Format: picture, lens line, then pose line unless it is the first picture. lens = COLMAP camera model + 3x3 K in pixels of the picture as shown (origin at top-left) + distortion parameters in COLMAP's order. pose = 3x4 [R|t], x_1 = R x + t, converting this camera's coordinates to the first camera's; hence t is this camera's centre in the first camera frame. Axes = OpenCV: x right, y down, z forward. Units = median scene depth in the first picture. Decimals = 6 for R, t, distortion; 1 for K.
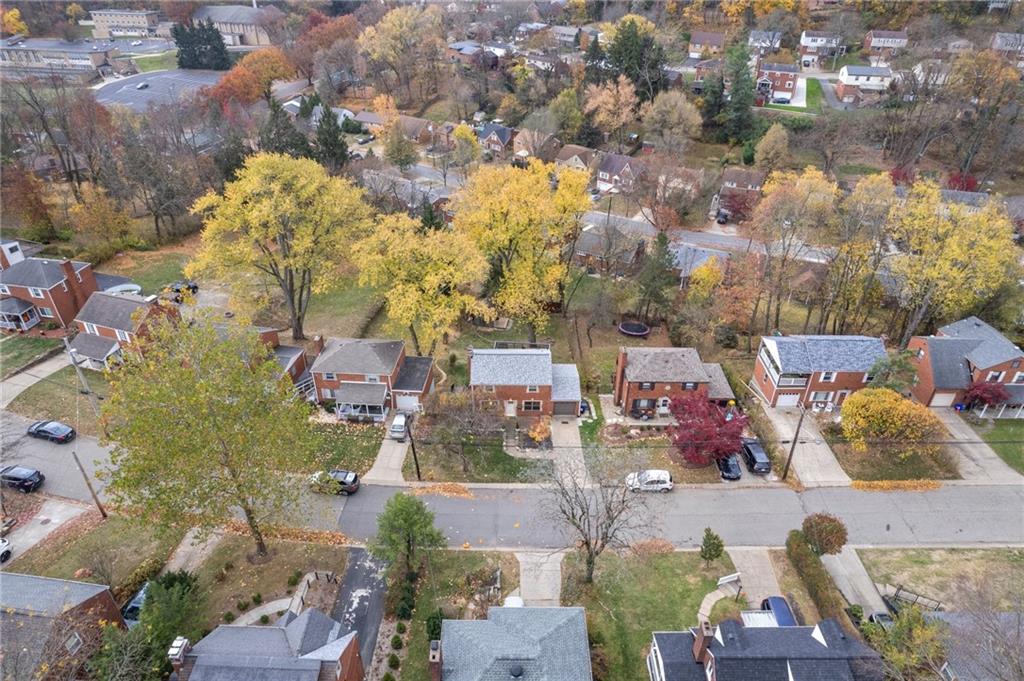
lens RADIAL K [[664.8, 0, 512.0], [0, 664.8, 340.5], [0, 0, 1]] dist [-0.074943, 0.086252]
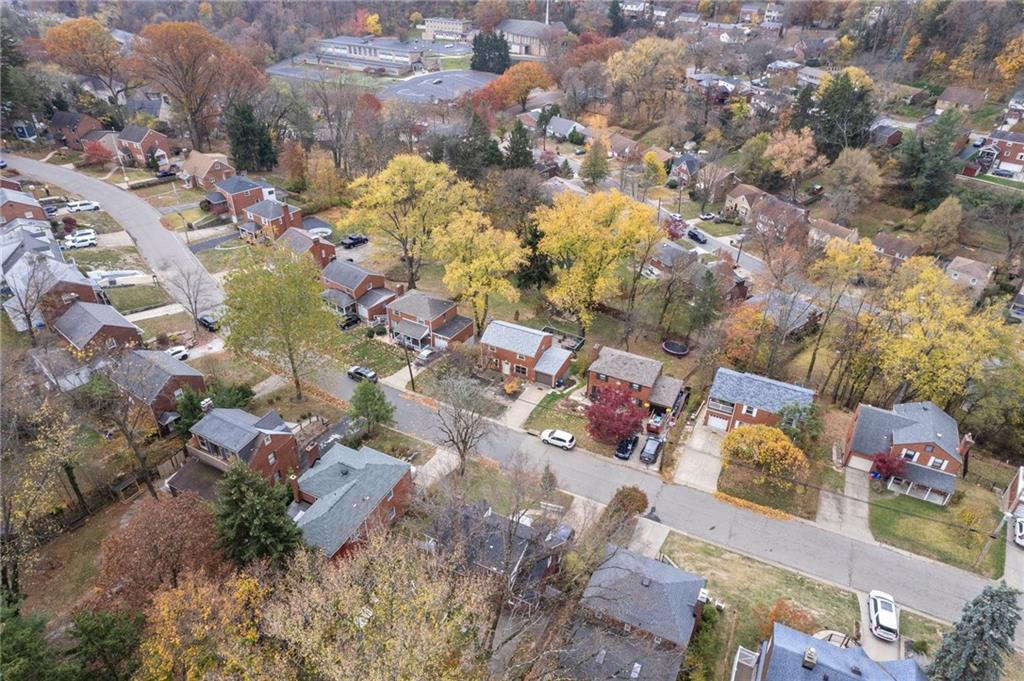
lens RADIAL K [[664.8, 0, 512.0], [0, 664.8, 340.5], [0, 0, 1]] dist [-0.074943, 0.086252]
pose [[0.896965, 0.245536, -0.367649, 0.203222], [-0.249292, 0.967680, 0.038063, -0.002036], [0.365113, 0.057511, 0.929185, -0.102130]]
